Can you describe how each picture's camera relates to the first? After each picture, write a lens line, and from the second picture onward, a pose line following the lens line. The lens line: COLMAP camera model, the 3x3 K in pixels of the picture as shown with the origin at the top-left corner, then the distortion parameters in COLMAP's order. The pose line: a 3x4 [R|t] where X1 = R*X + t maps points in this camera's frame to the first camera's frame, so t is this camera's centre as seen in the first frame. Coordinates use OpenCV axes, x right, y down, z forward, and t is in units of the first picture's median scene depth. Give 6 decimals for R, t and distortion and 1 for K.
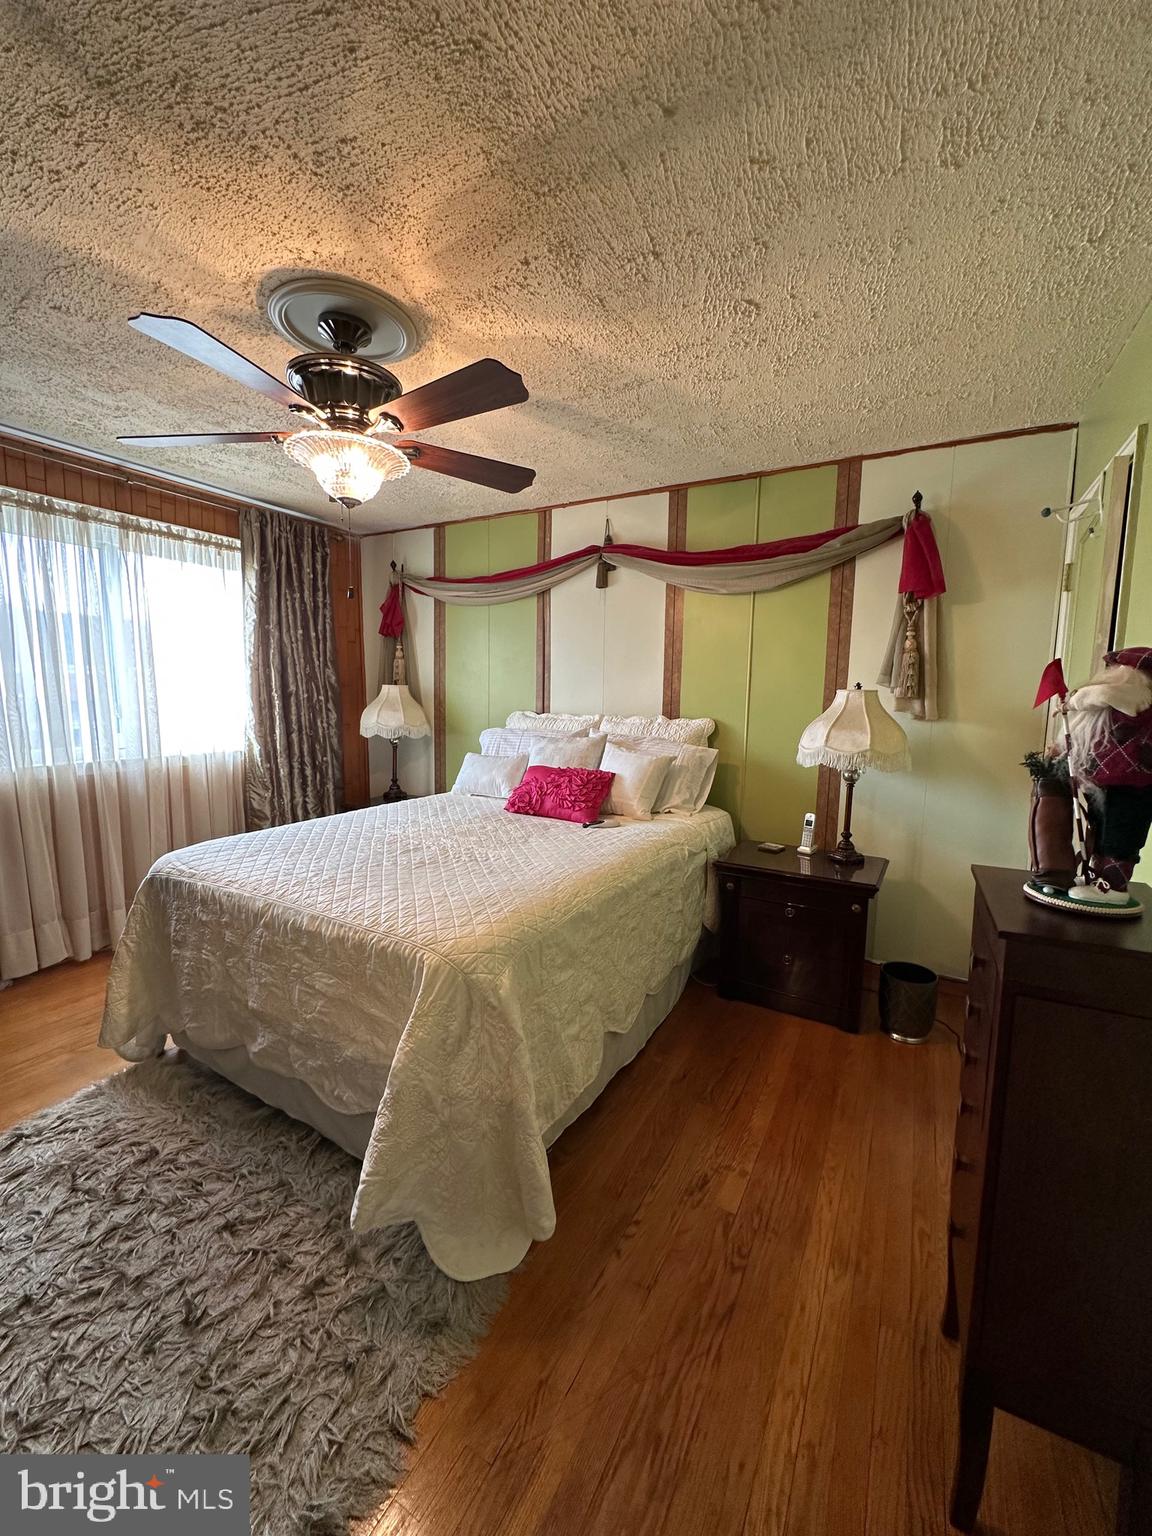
lens RADIAL K [[616.2, 0, 577.1], [0, 616.2, 766.6], [0, 0, 1]] dist [-0.007765, 0.002129]
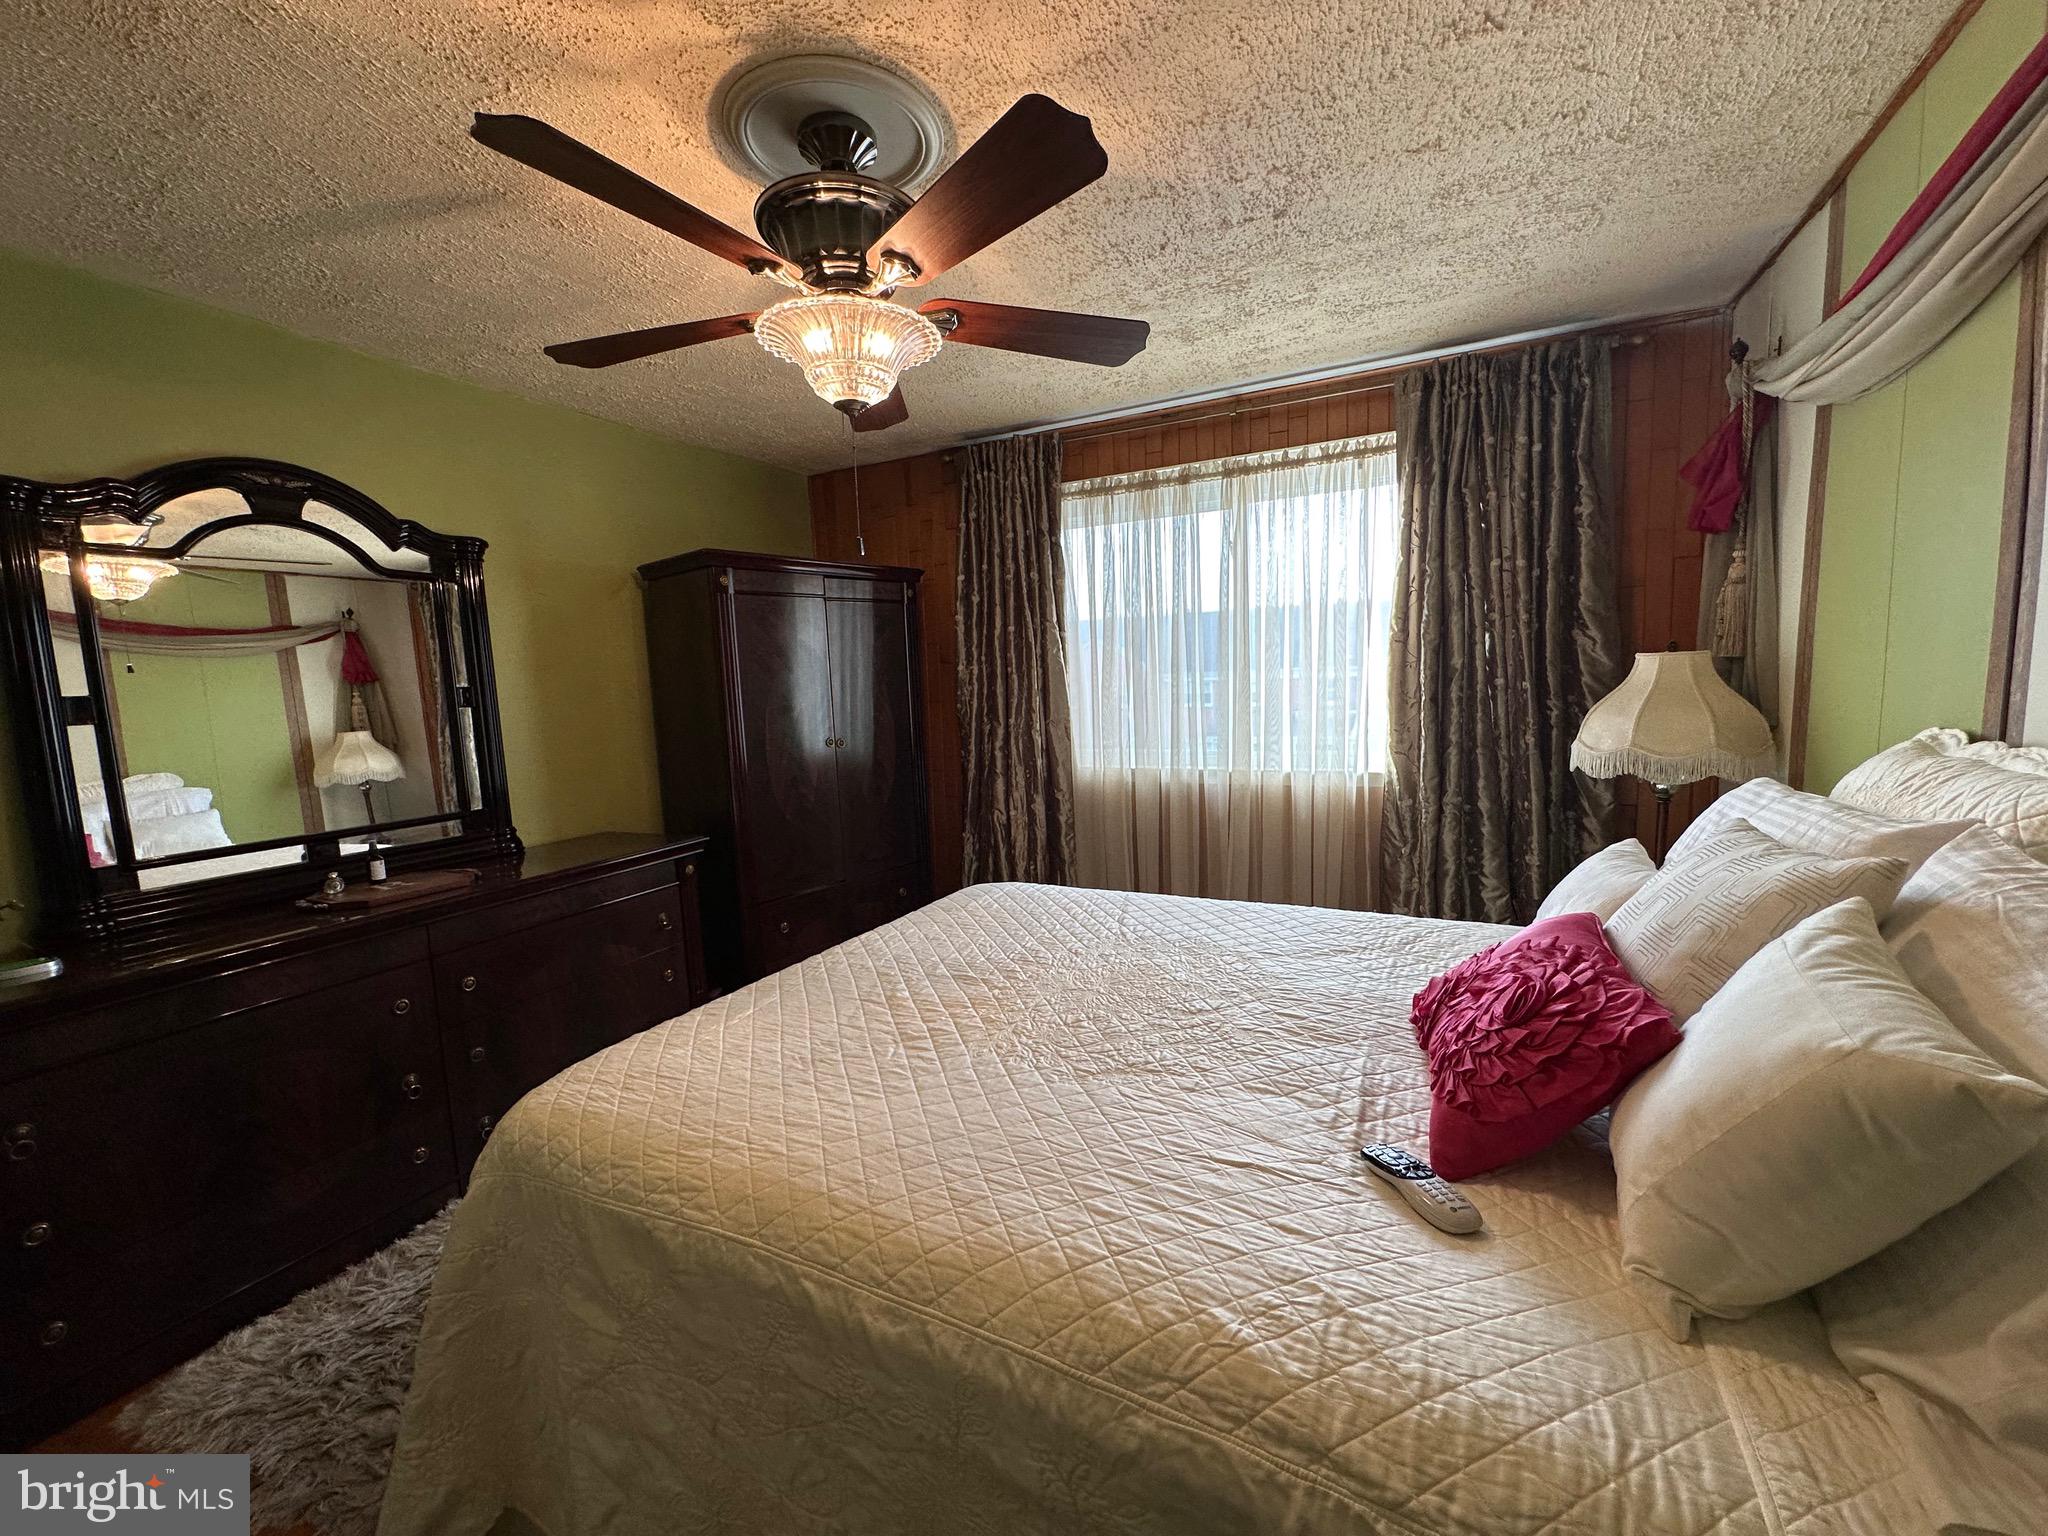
lens RADIAL K [[821.6, 0, 1021.2], [0, 821.6, 766.2], [0, 0, 1]] dist [-0.007765, 0.002129]
pose [[0.046058, 0.096418, -0.994275, 0.317549], [-0.076141, 0.992774, 0.092746, -0.091591], [0.996033, 0.071434, 0.053066, 0.672787]]
